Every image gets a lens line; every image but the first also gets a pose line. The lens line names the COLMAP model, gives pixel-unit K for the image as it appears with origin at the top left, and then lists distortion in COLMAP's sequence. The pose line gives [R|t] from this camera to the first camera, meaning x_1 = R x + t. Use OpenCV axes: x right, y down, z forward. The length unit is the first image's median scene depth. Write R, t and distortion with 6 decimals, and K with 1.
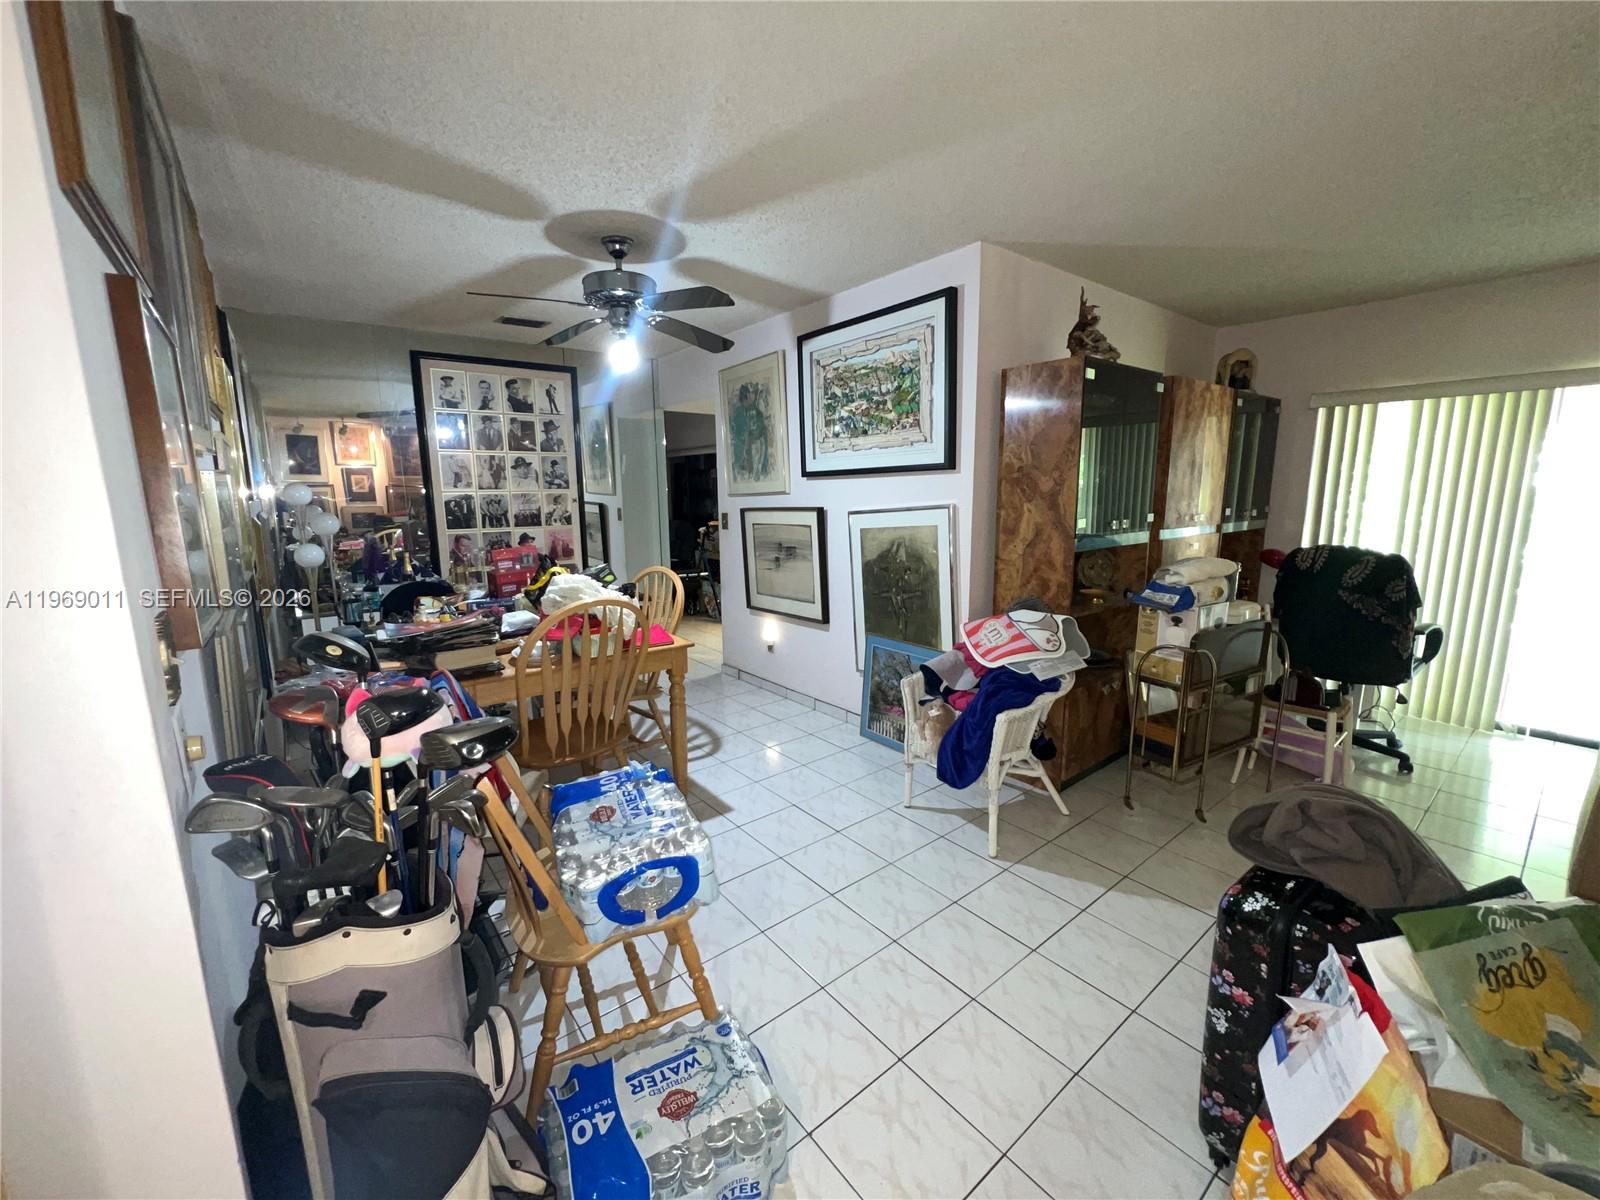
lens RADIAL K [[644.6, 0, 792.6], [0, 644.6, 596.7], [0, 0, 1]] dist [0.001985, 0.001008]
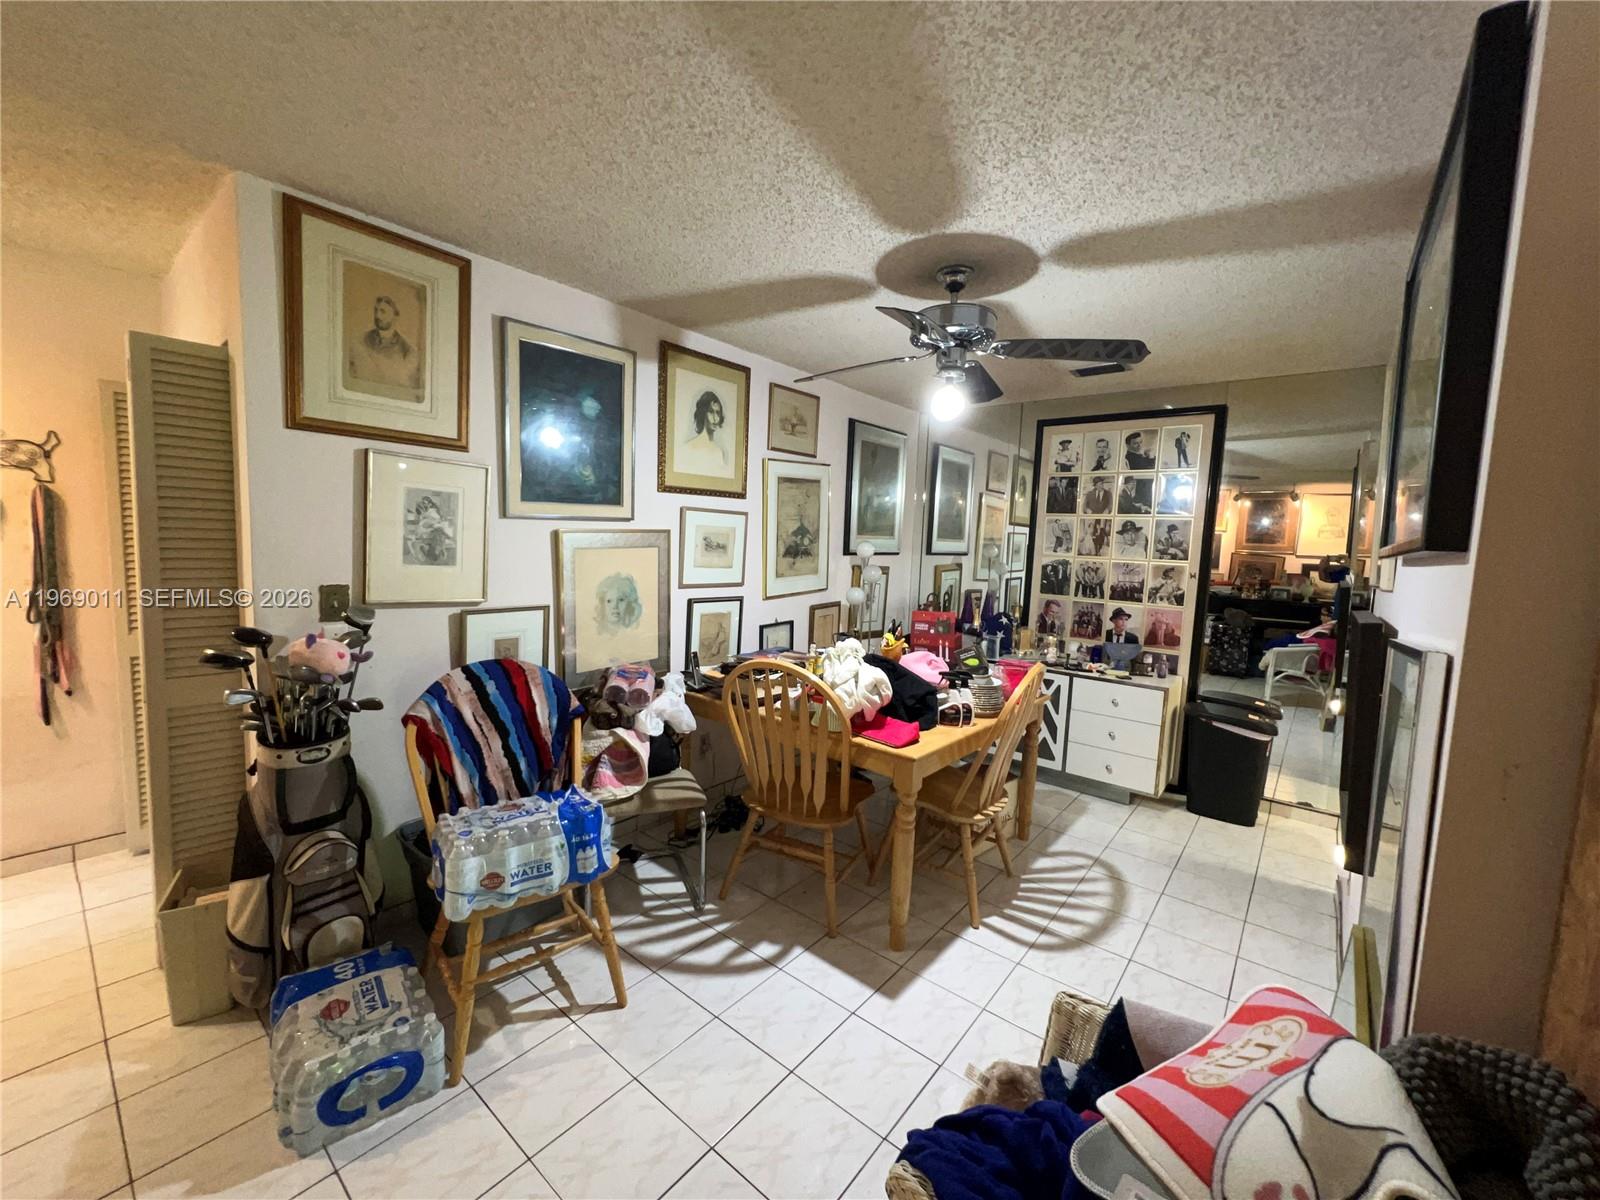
lens RADIAL K [[644.6, 0, 795.0], [0, 644.6, 596.5], [0, 0, 1]] dist [0.001985, 0.001008]
pose [[0.218245, 0.111229, -0.969535, 0.290874], [-0.205785, 0.976390, 0.065693, -0.073591], [0.953951, 0.185179, 0.235981, 0.347246]]
